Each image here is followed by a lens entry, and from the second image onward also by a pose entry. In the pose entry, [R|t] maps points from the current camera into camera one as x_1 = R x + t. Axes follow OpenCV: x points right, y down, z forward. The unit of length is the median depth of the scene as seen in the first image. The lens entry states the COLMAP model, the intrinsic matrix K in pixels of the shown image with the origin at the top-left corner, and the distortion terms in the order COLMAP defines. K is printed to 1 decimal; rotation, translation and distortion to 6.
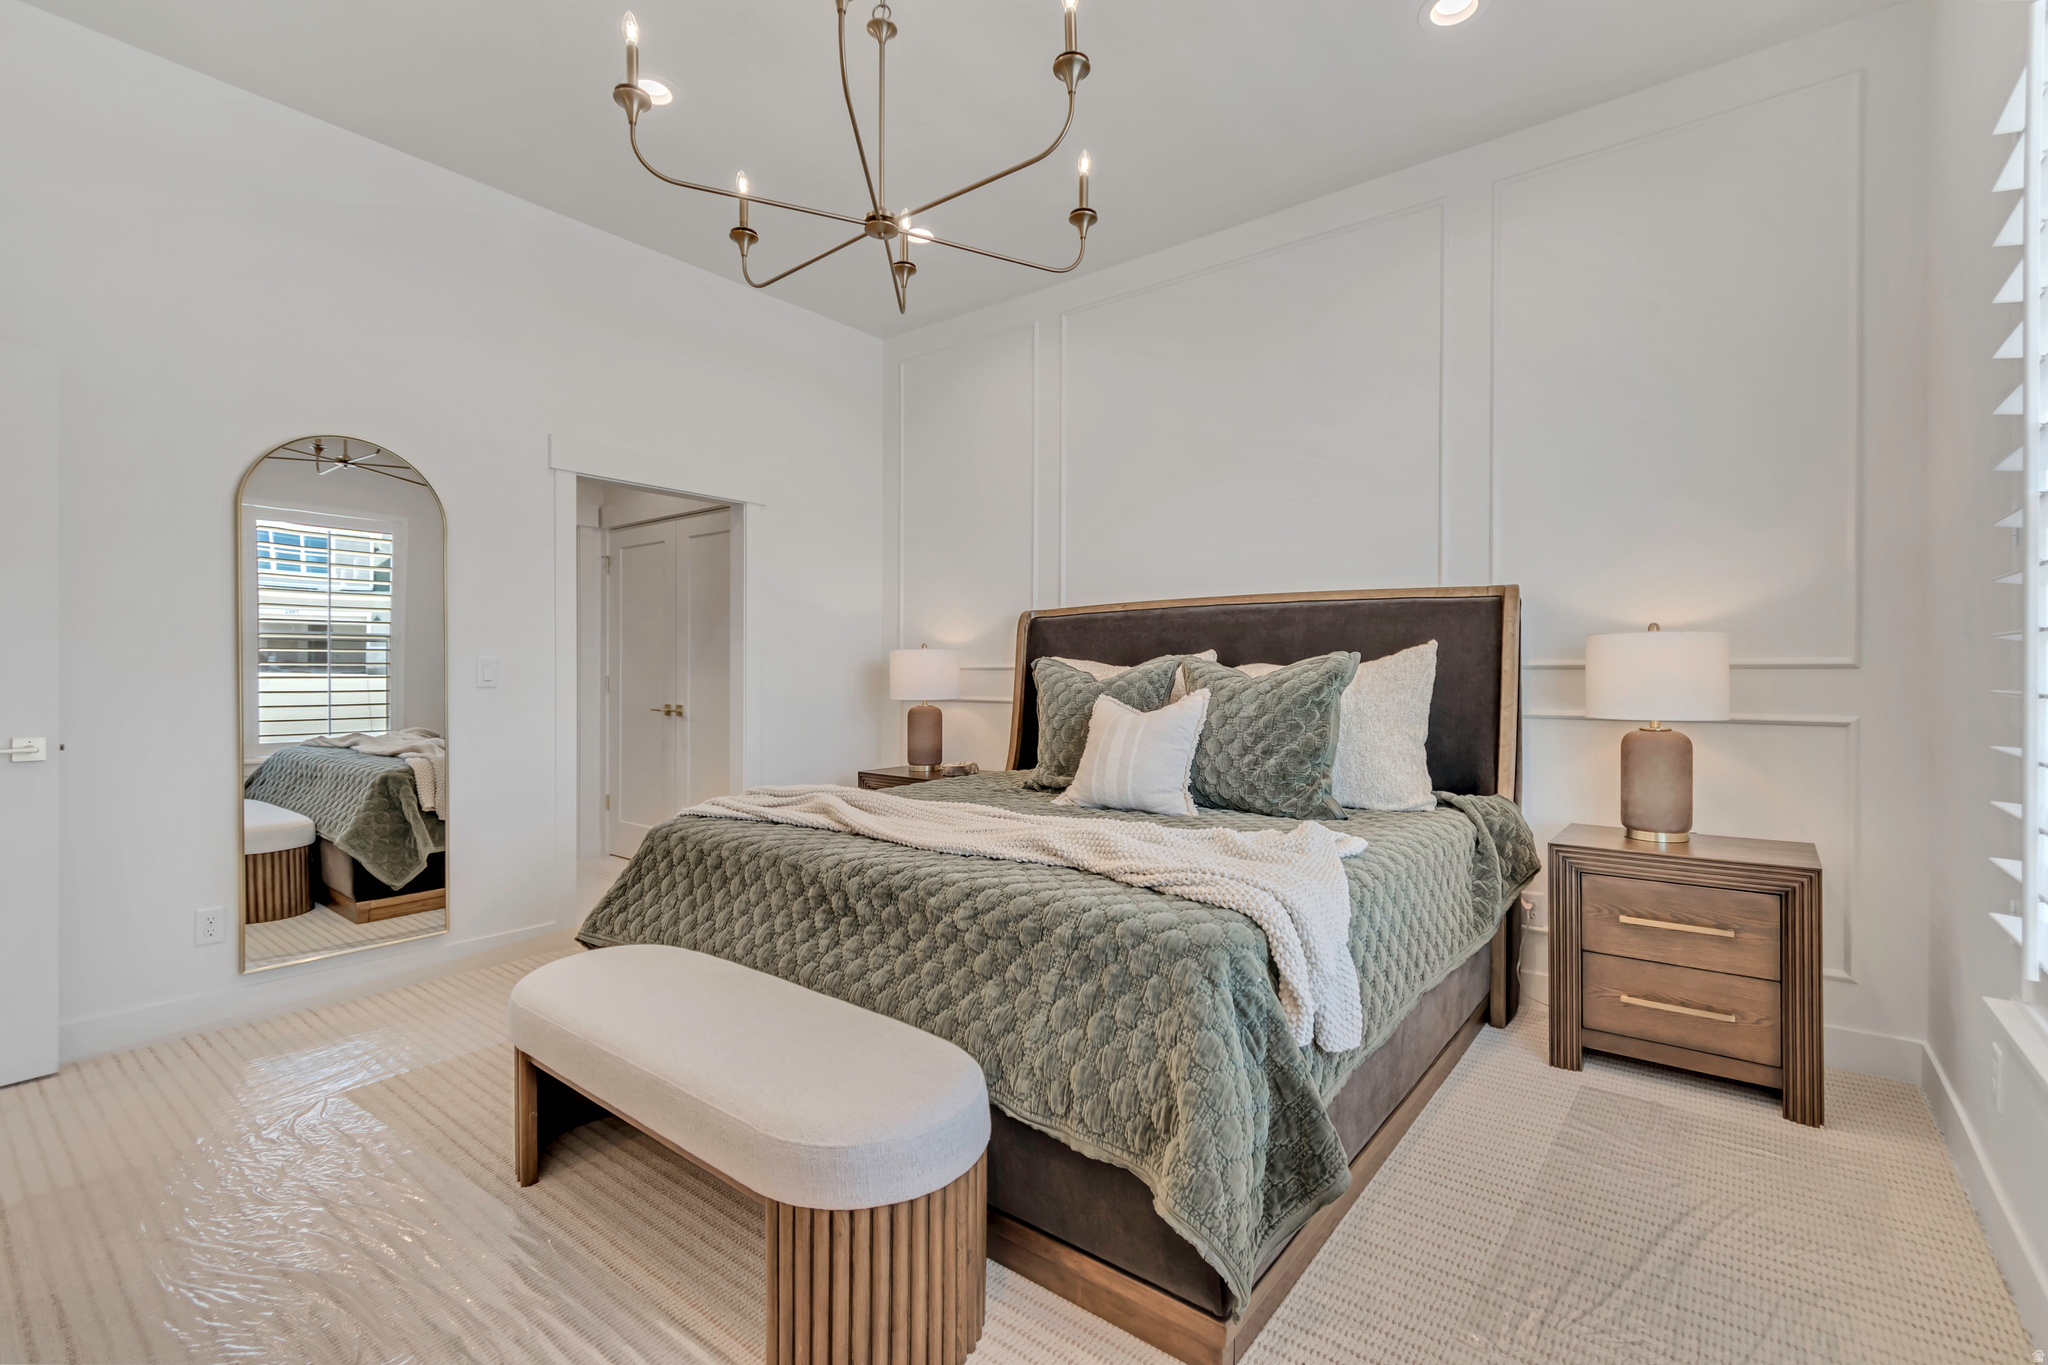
lens RADIAL K [[911.9, 0, 1029.9], [0, 911.9, 668.5], [0, 0, 1]] dist [-0.000239, -0.000436]
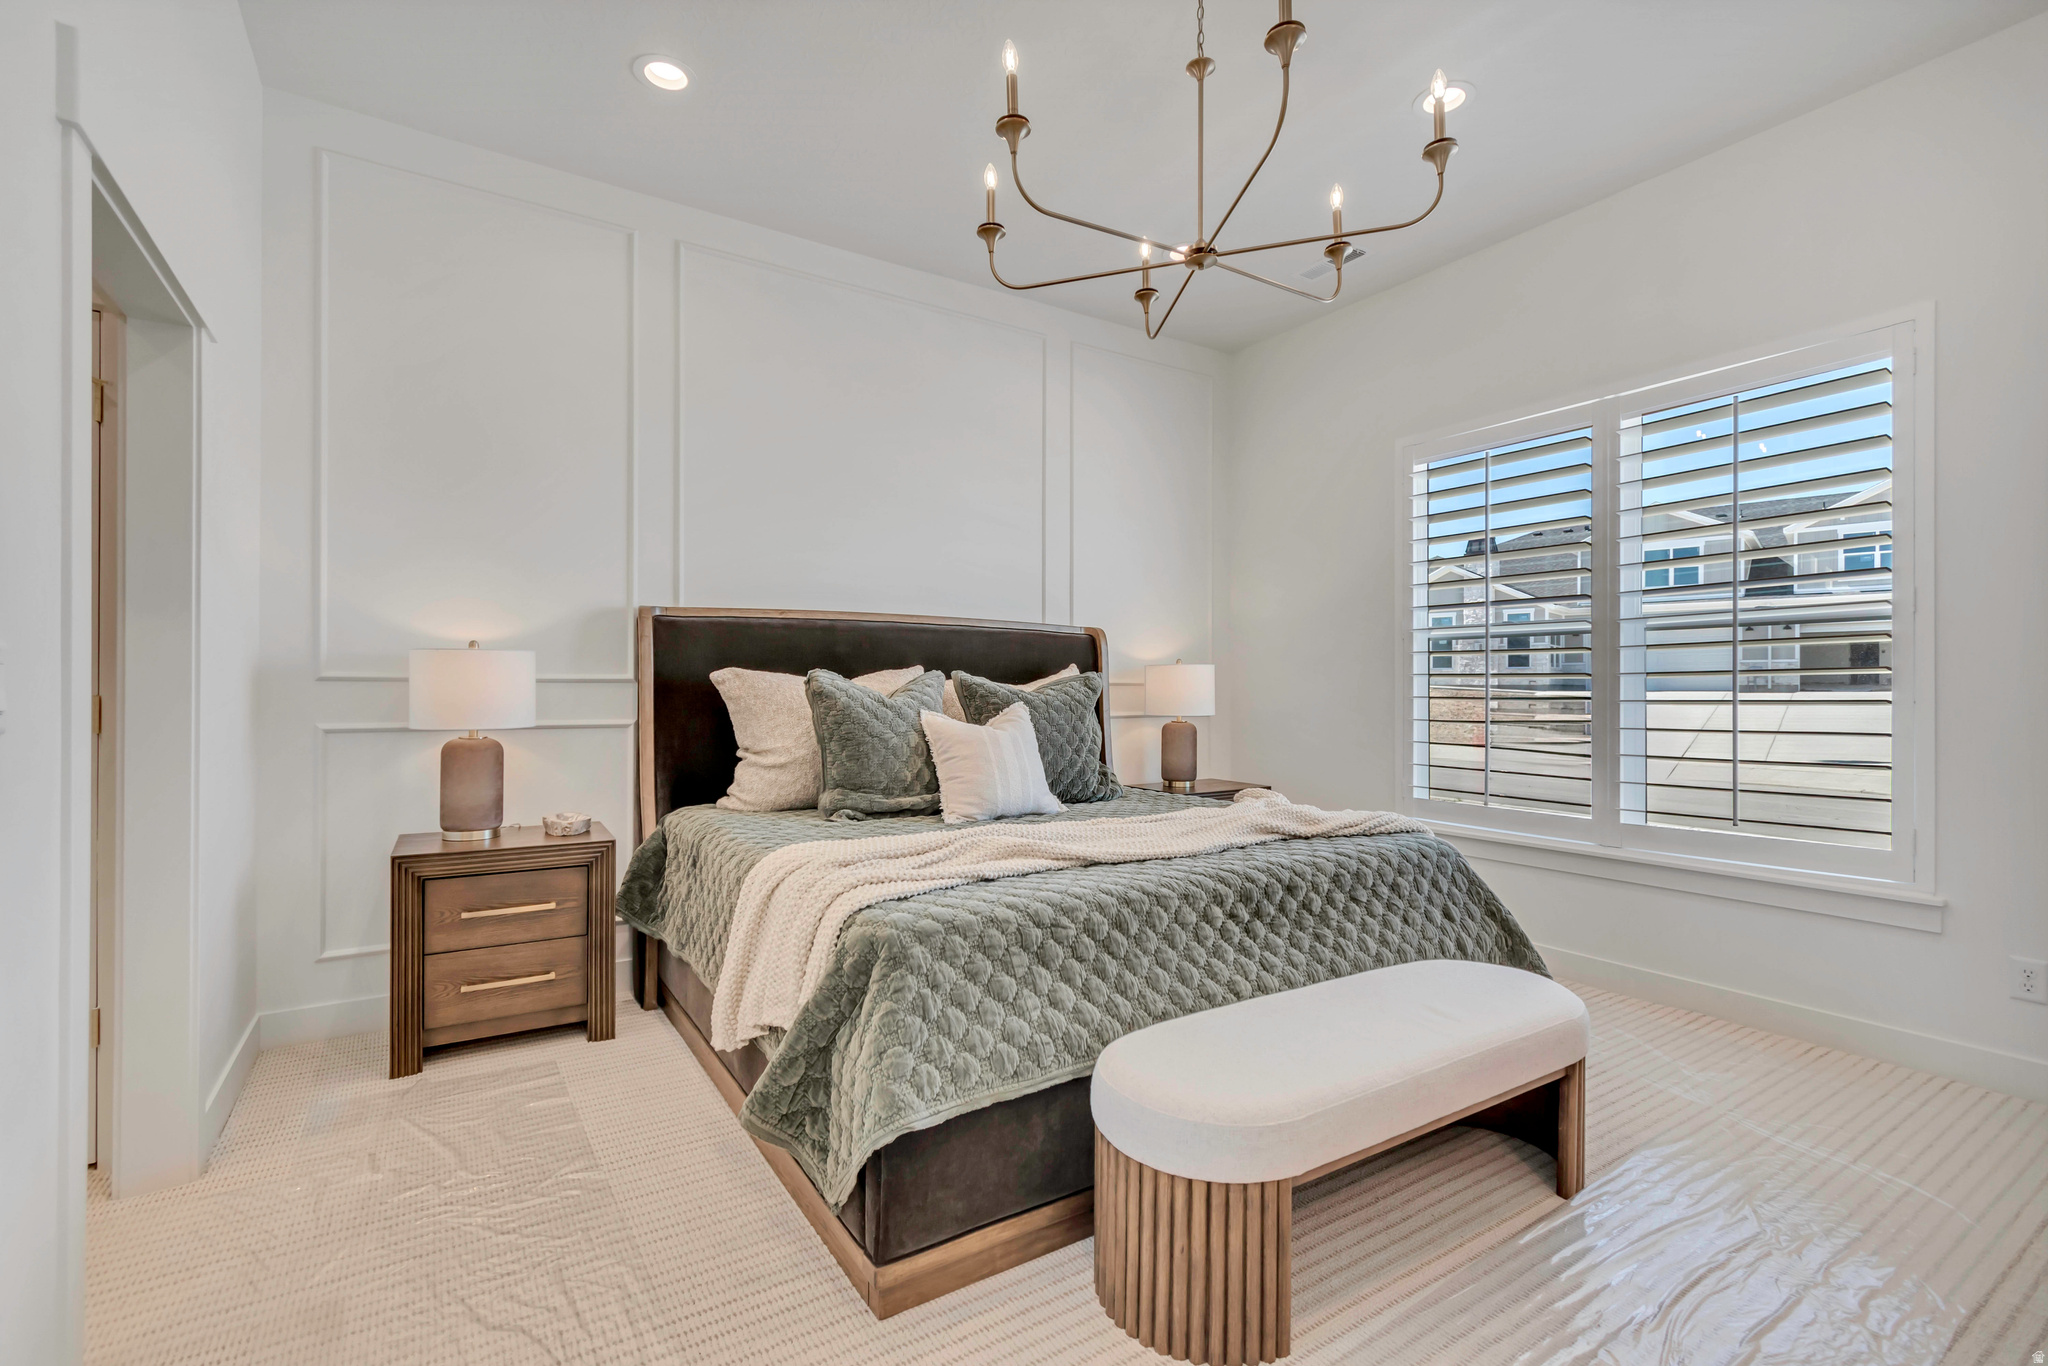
lens RADIAL K [[889.5, 0, 978.2], [0, 889.5, 694.4], [0, 0, 1]] dist [-0.034048, -0.000049]
pose [[0.352479, -0.004983, 0.935806, -0.107975], [-0.009543, 0.999915, 0.008918, 0.000593], [-0.935771, -0.012074, 0.352402, 0.081822]]
